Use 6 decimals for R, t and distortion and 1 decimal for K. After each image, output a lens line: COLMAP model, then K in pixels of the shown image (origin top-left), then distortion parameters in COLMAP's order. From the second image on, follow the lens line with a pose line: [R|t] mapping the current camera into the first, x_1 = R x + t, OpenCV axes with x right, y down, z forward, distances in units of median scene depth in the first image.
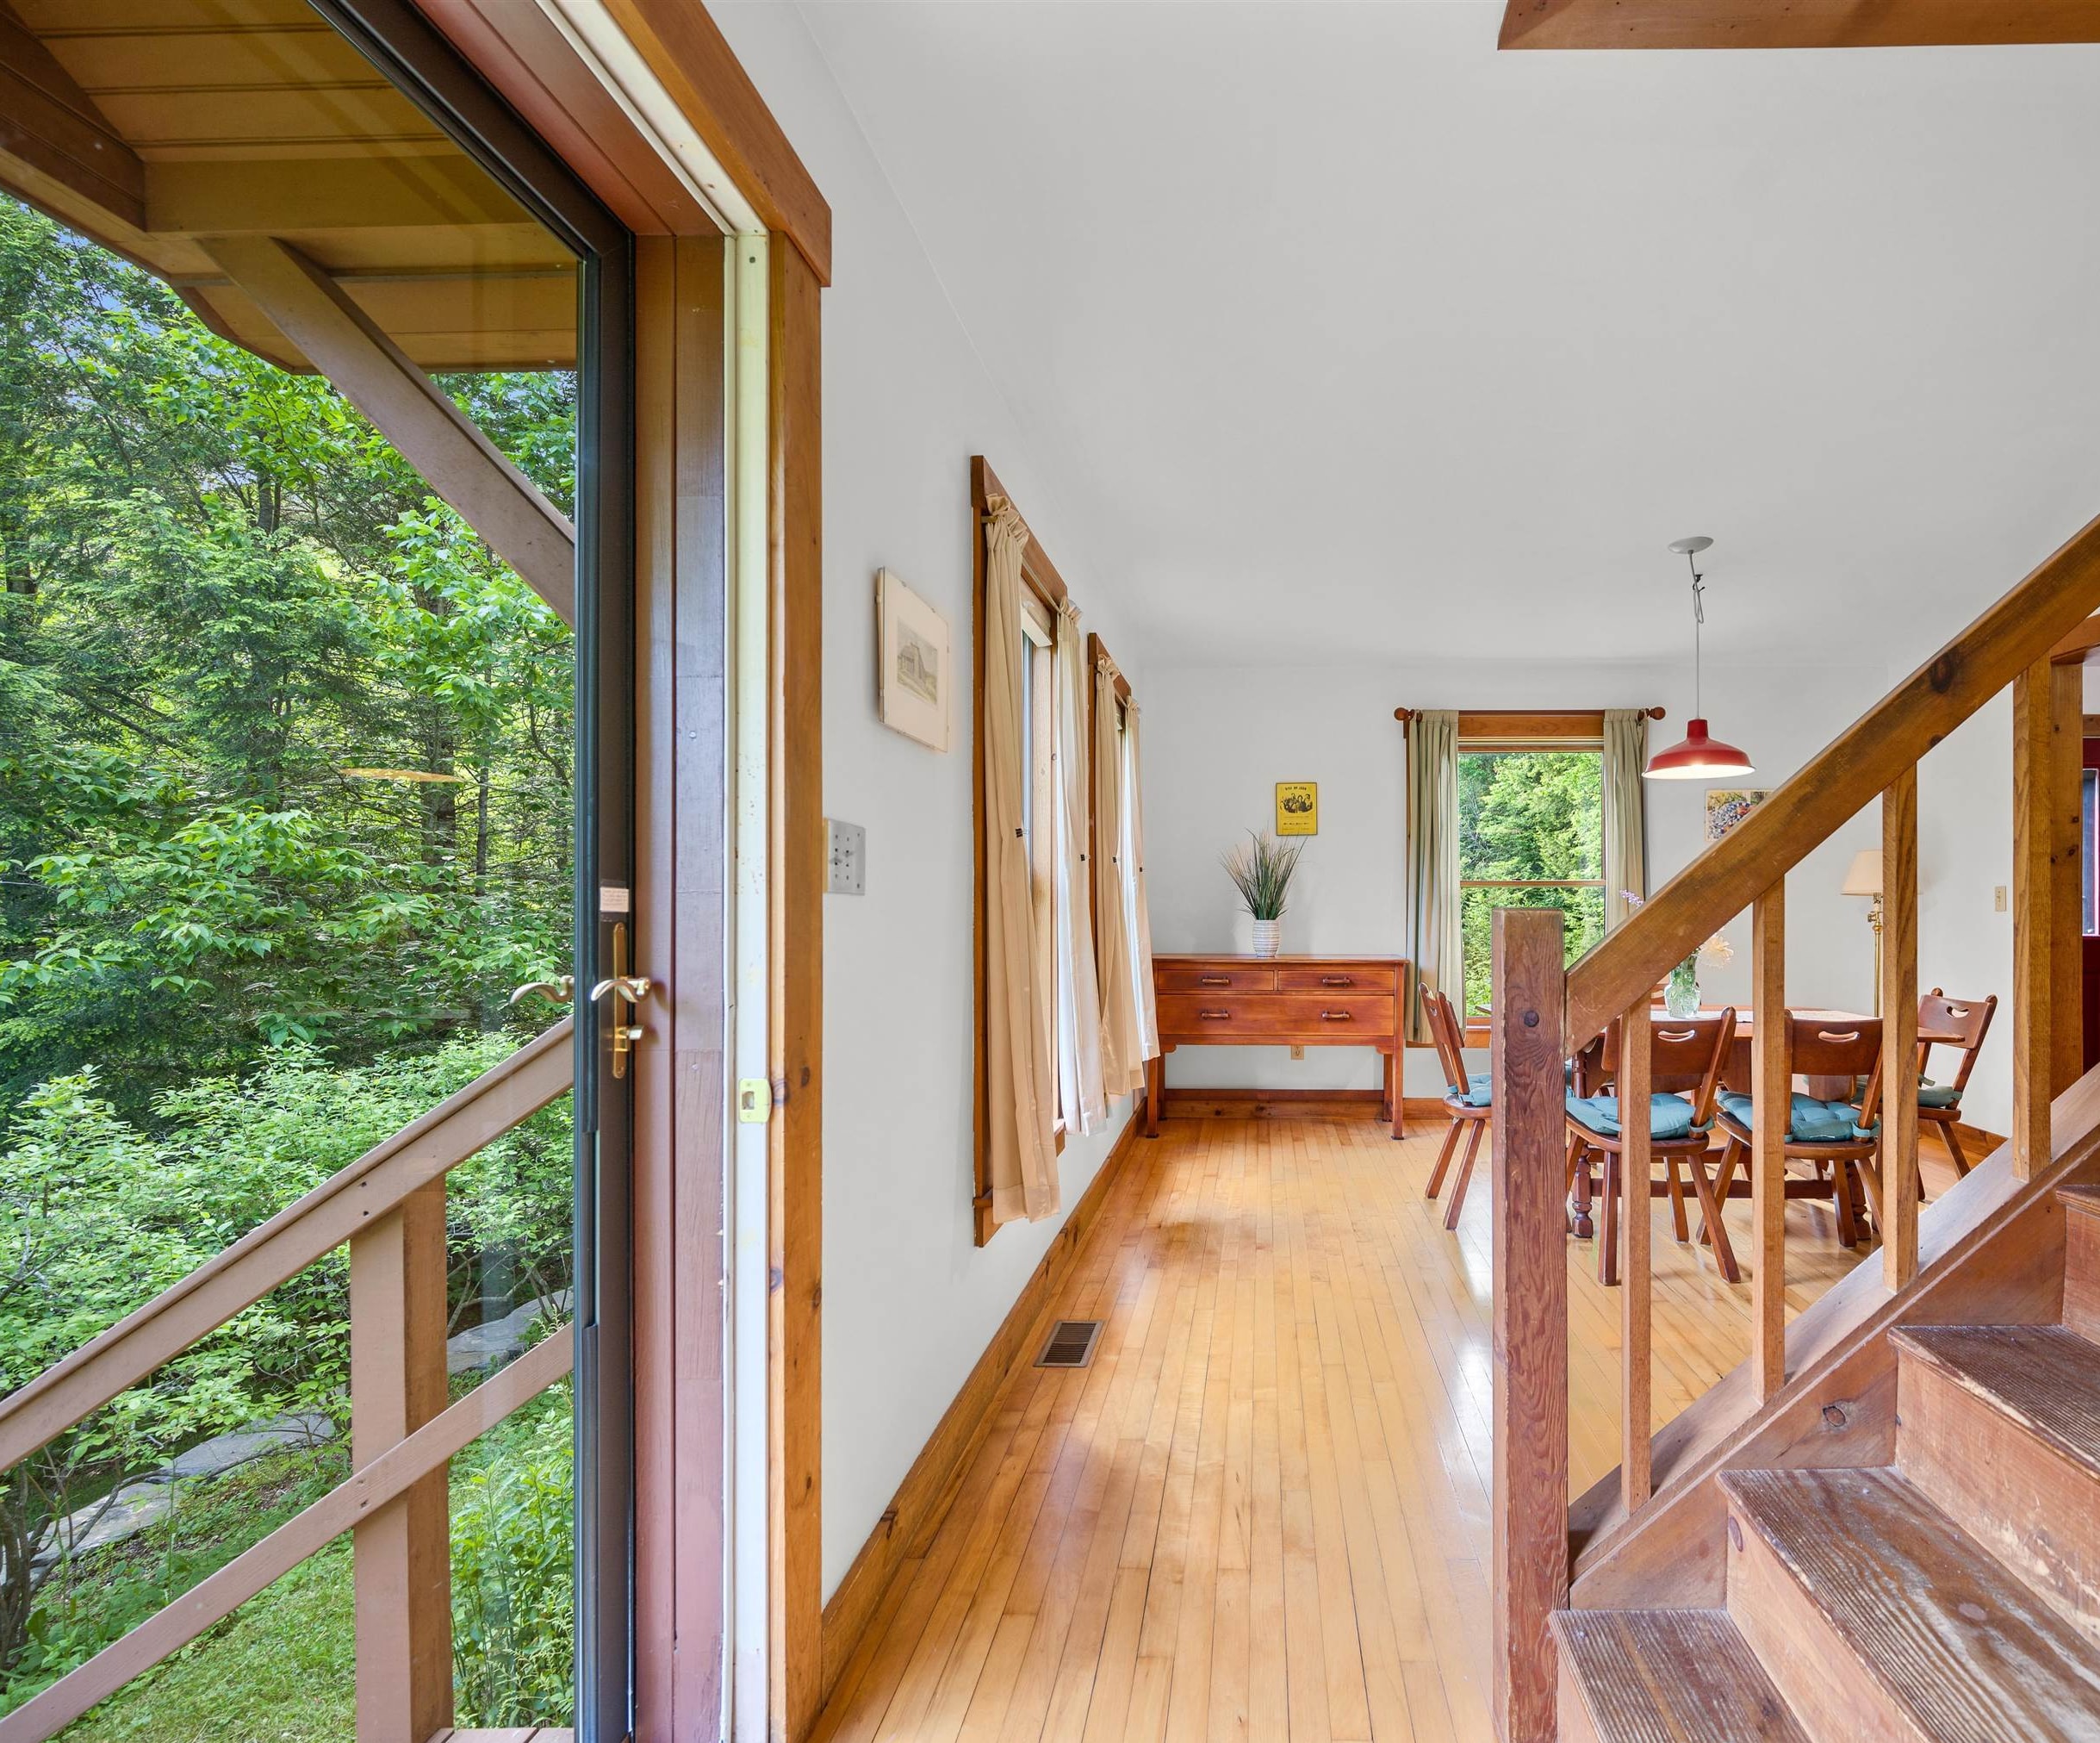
lens RADIAL K [[1049.3, 0, 1054.5], [0, 1049.3, 902.7], [0, 0, 1]] dist [-0.000889, -0.000102]
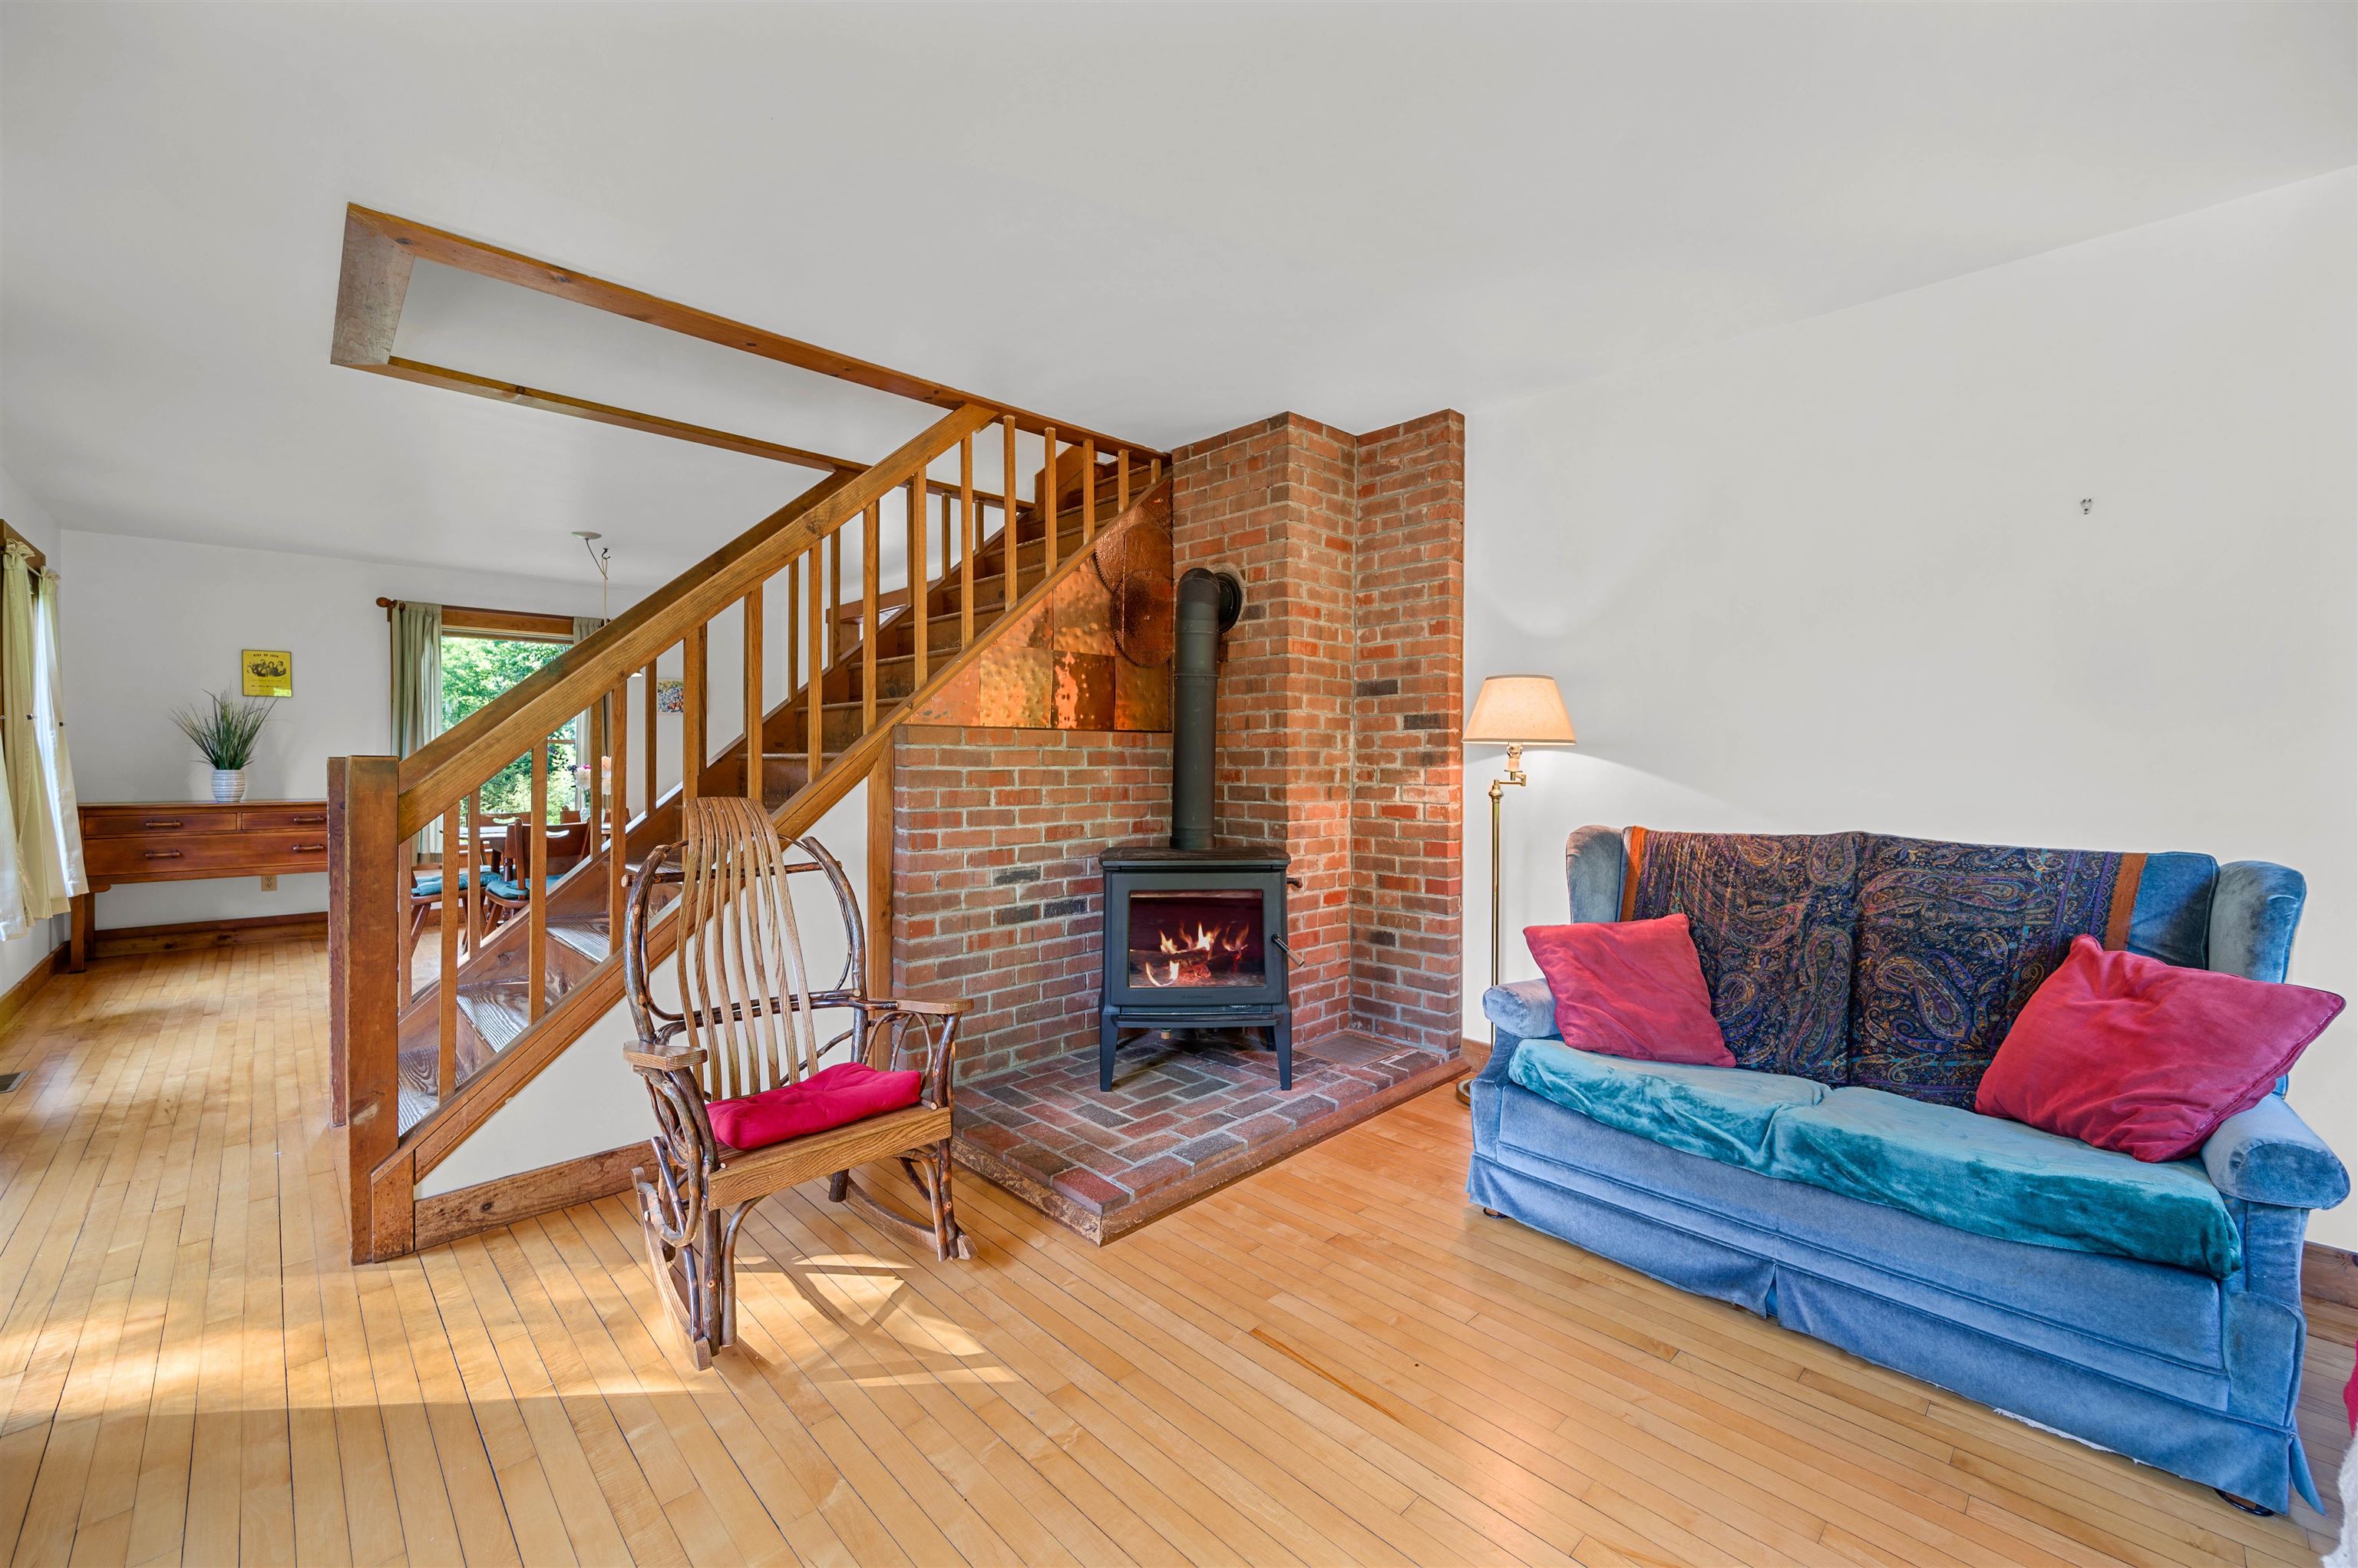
lens RADIAL K [[927.2, 0, 1172.8], [0, 927.2, 762.5], [0, 0, 1]] dist [-0.000542, -0.000392]
pose [[0.565434, -0.003910, 0.824784, -0.050081], [-0.001784, 0.999981, 0.005964, 0.000733], [-0.824792, -0.004843, 0.565416, -0.428641]]
